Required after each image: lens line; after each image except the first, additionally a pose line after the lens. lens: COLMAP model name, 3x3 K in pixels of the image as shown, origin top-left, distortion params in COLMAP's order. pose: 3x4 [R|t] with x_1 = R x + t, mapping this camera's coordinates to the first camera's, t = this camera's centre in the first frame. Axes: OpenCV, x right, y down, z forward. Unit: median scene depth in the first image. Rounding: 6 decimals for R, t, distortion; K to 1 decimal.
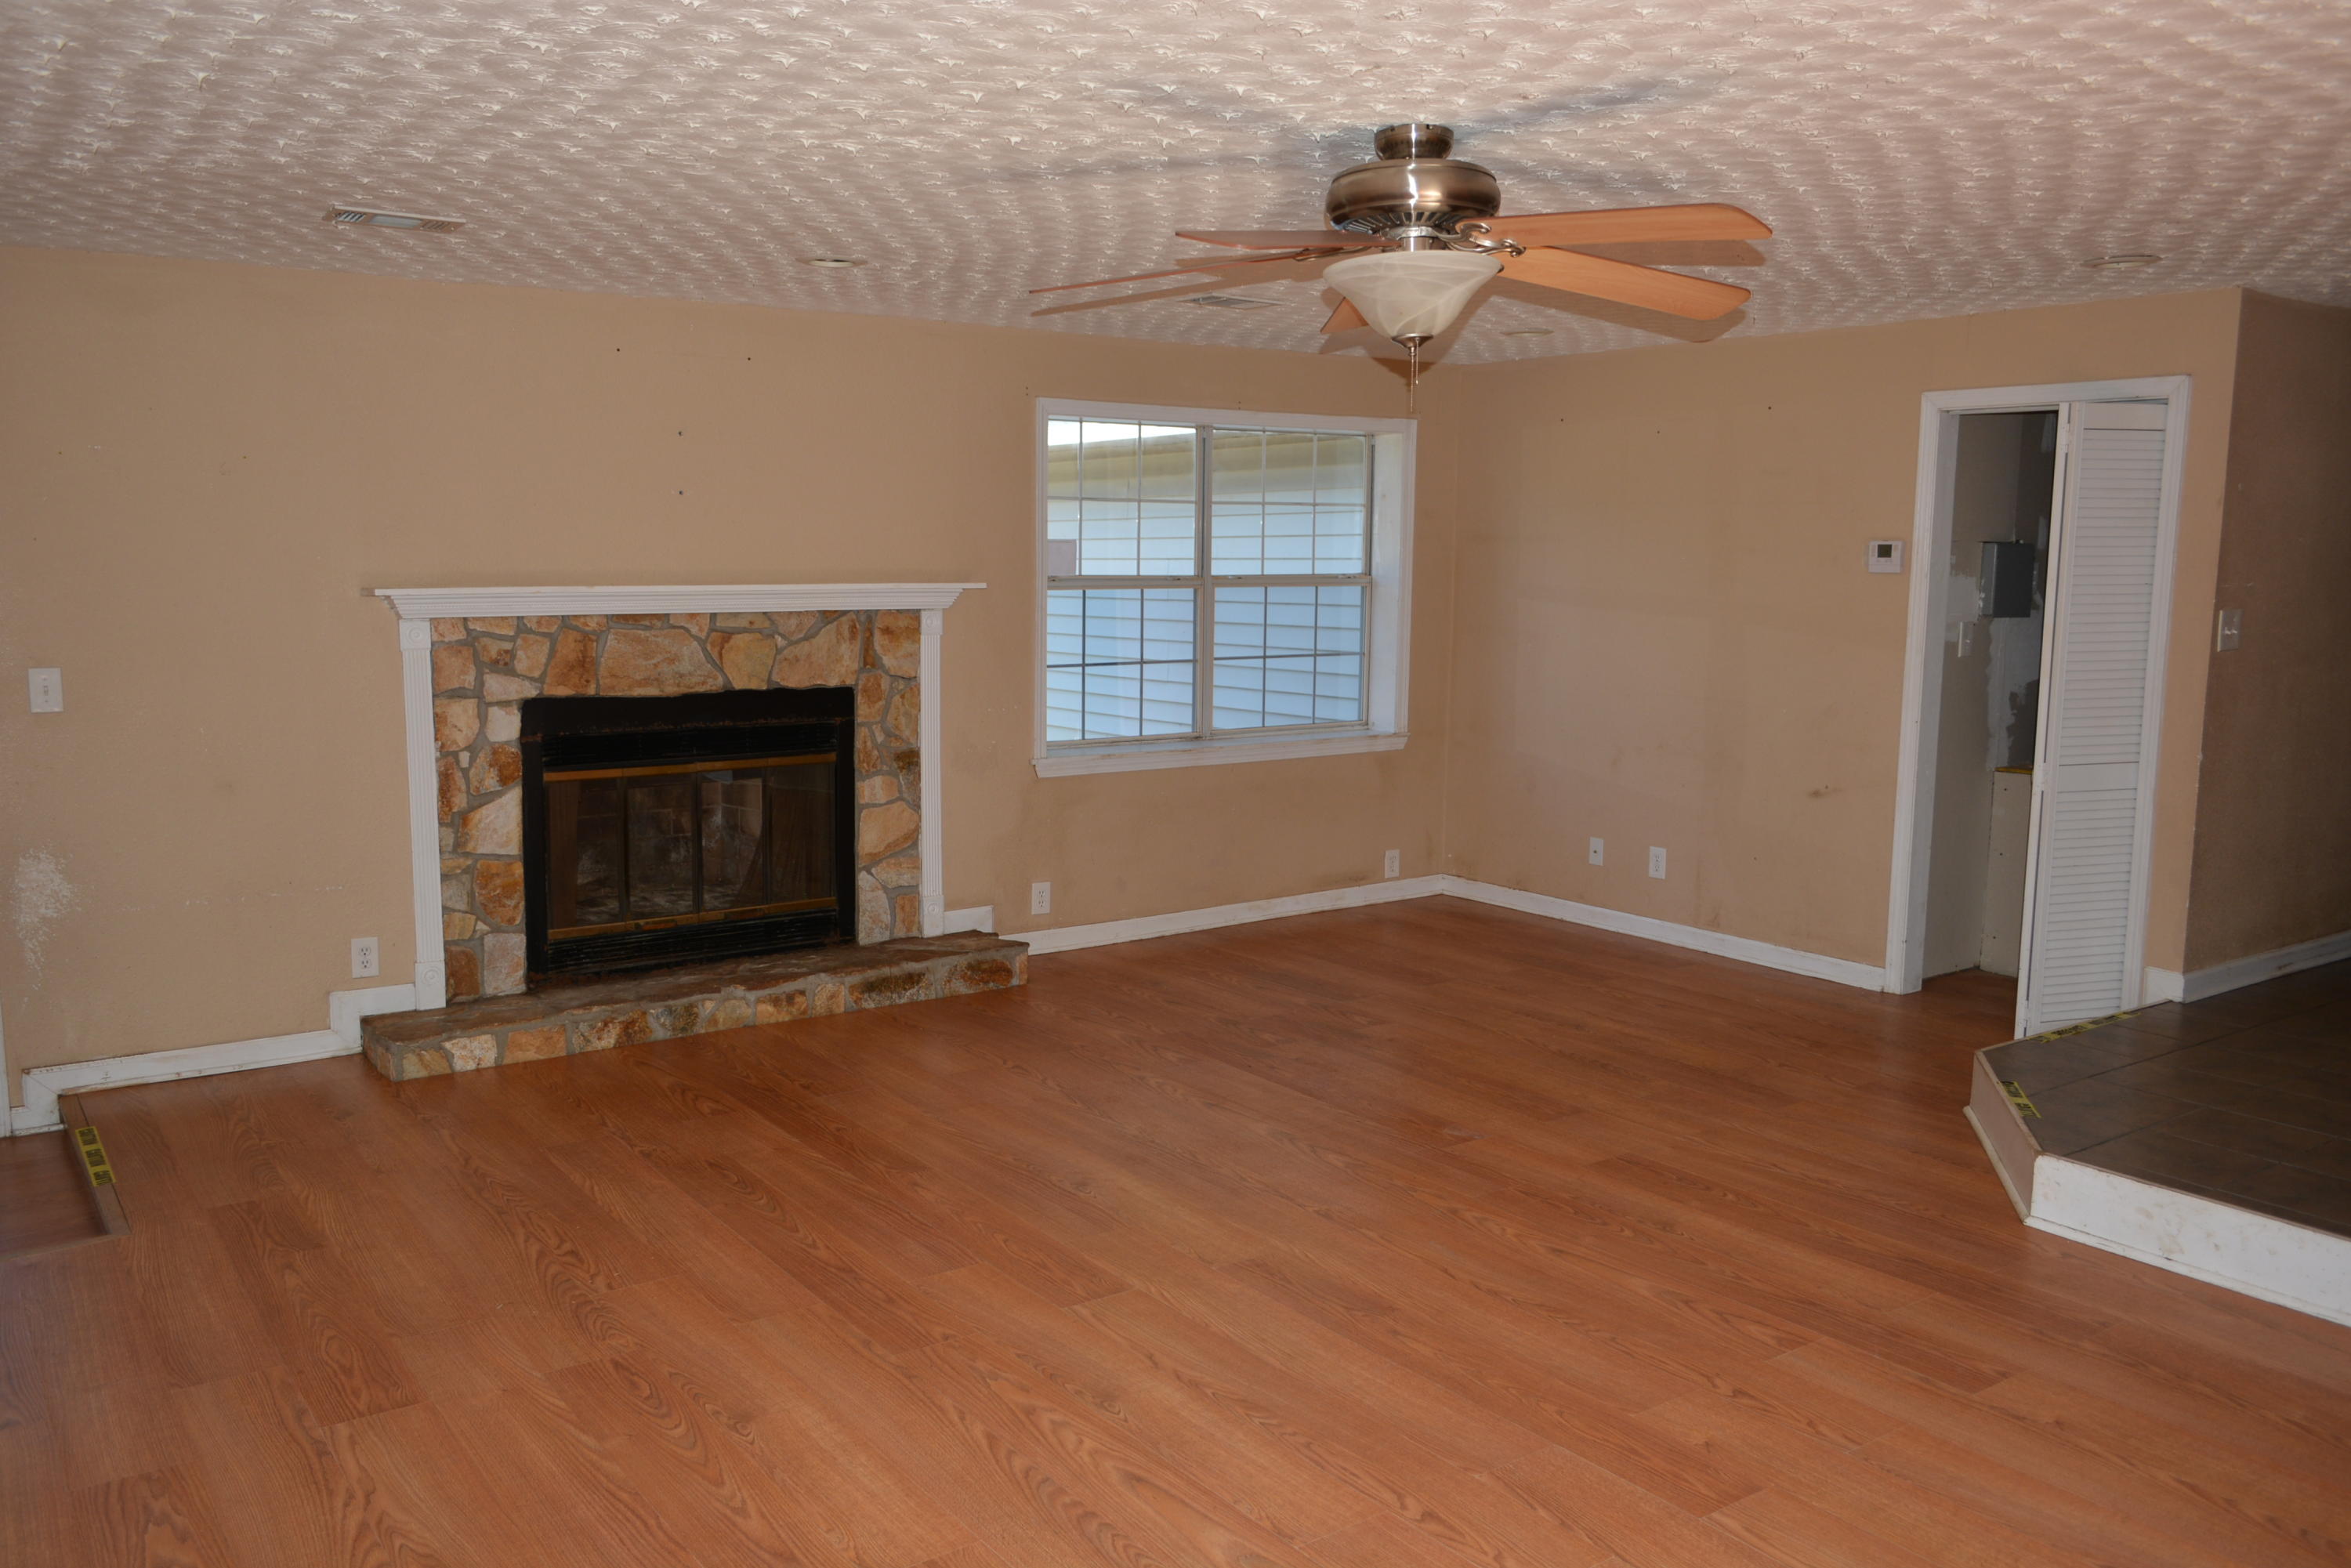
lens RADIAL K [[1828.8, 0, 1179.8], [0, 1828.8, 781.2], [0, 0, 1]] dist [-0.013757, 0.007812]
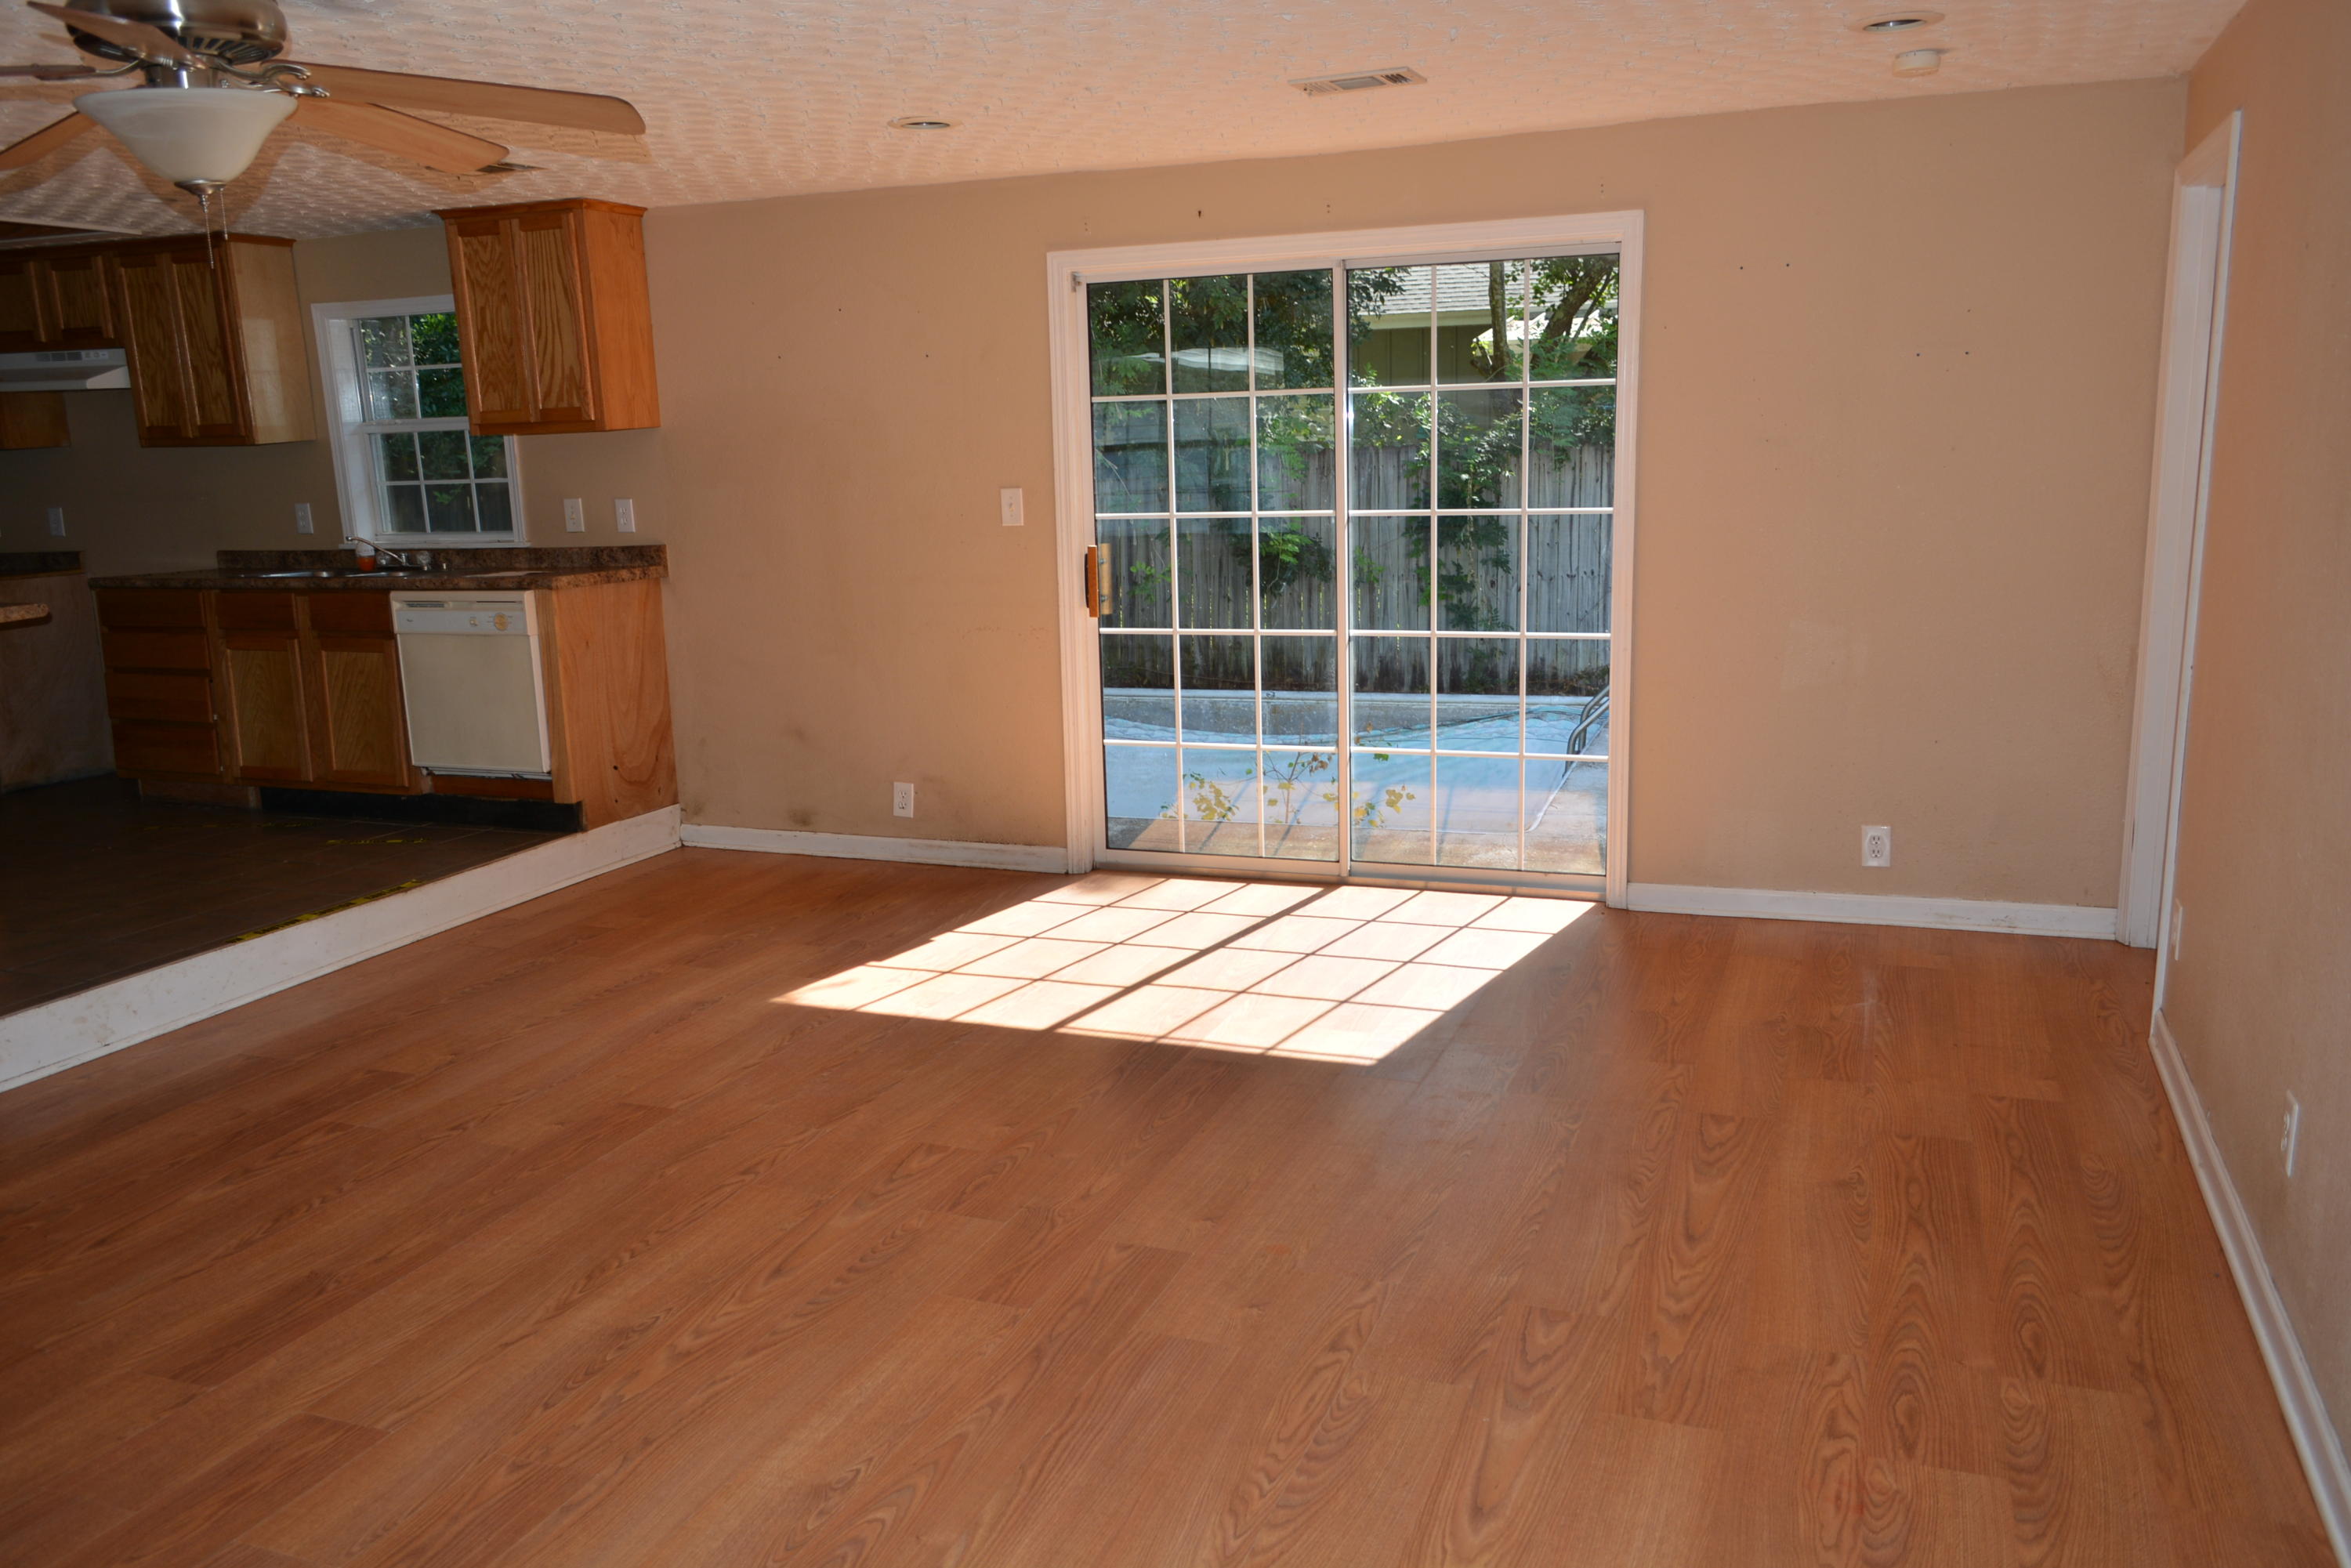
lens RADIAL K [[1828.8, 0, 1165.0], [0, 1828.8, 790.9], [0, 0, 1]] dist [-0.013757, 0.007812]
pose [[-0.535752, -0.152589, 0.830474, -0.848231], [0.140549, 0.953700, 0.265901, -0.118775], [-0.832596, 0.259179, -0.489500, 1.081042]]
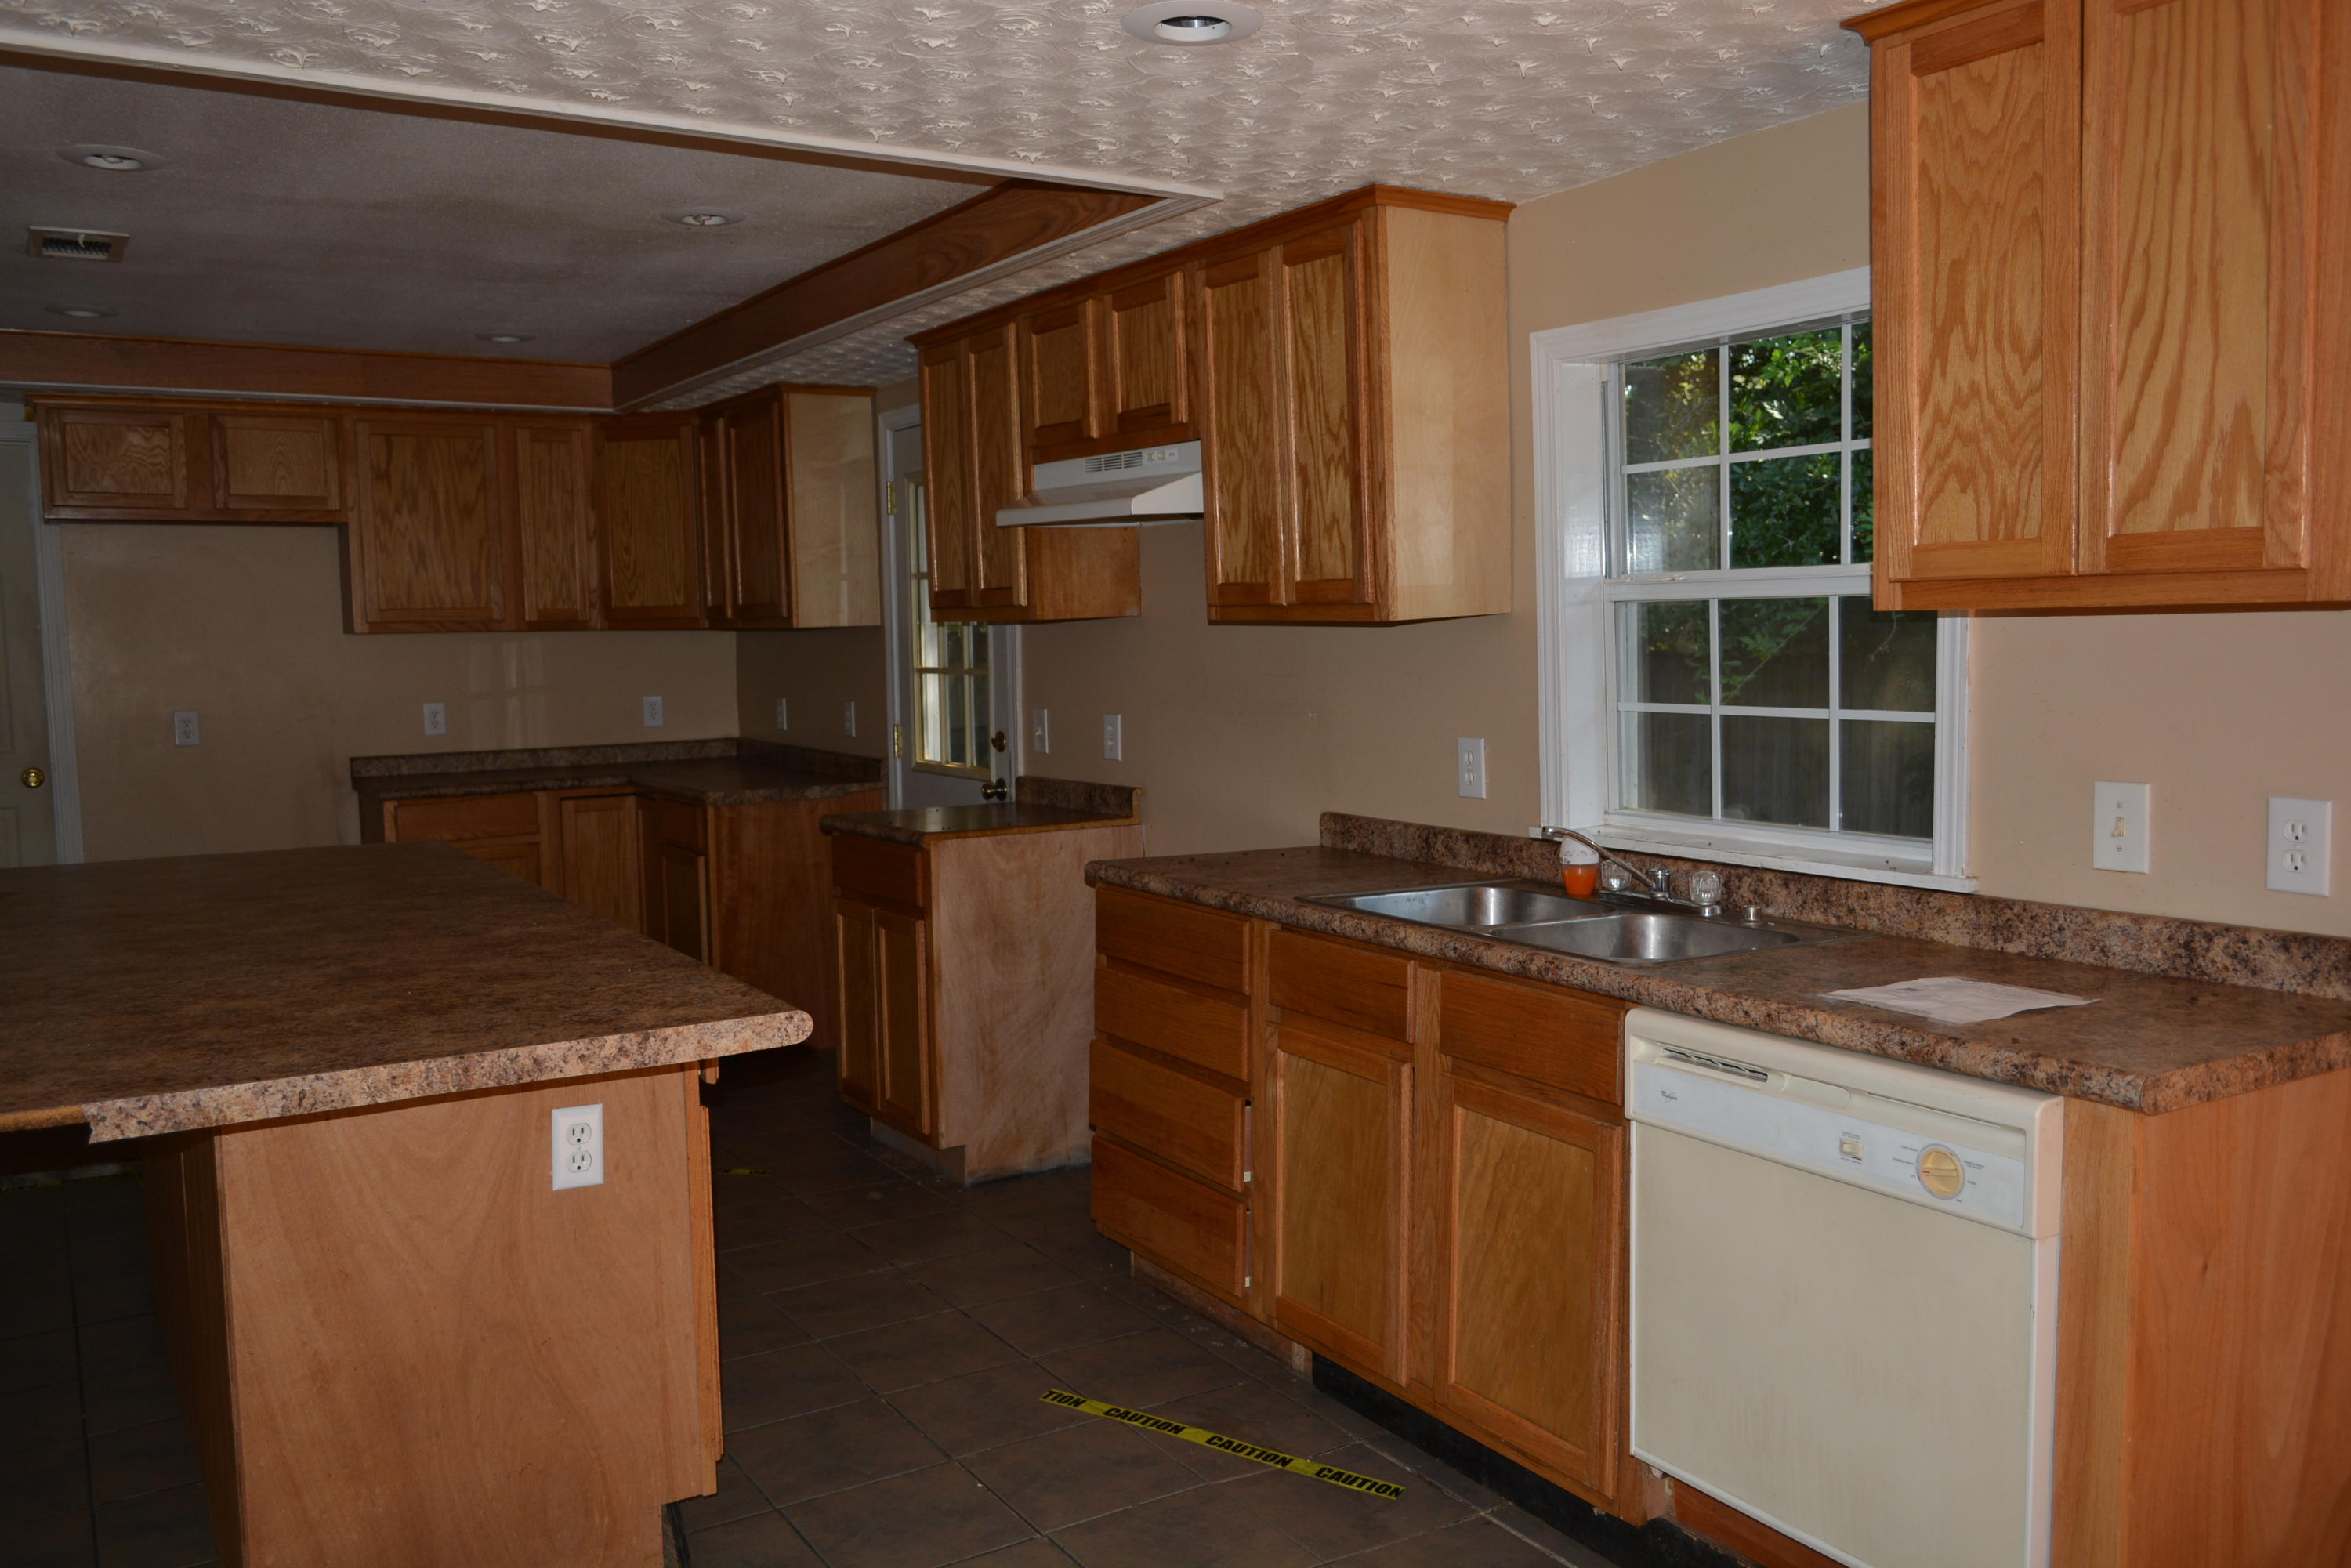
lens RADIAL K [[1828.8, 0, 1152.0], [0, 1828.8, 788.1], [0, 0, 1]] dist [-0.013757, 0.007812]
pose [[0.078903, -0.093359, 0.992501, 0.352374], [0.149389, 0.985470, 0.080822, -0.100688], [-0.985625, 0.141892, 0.091703, 0.893917]]
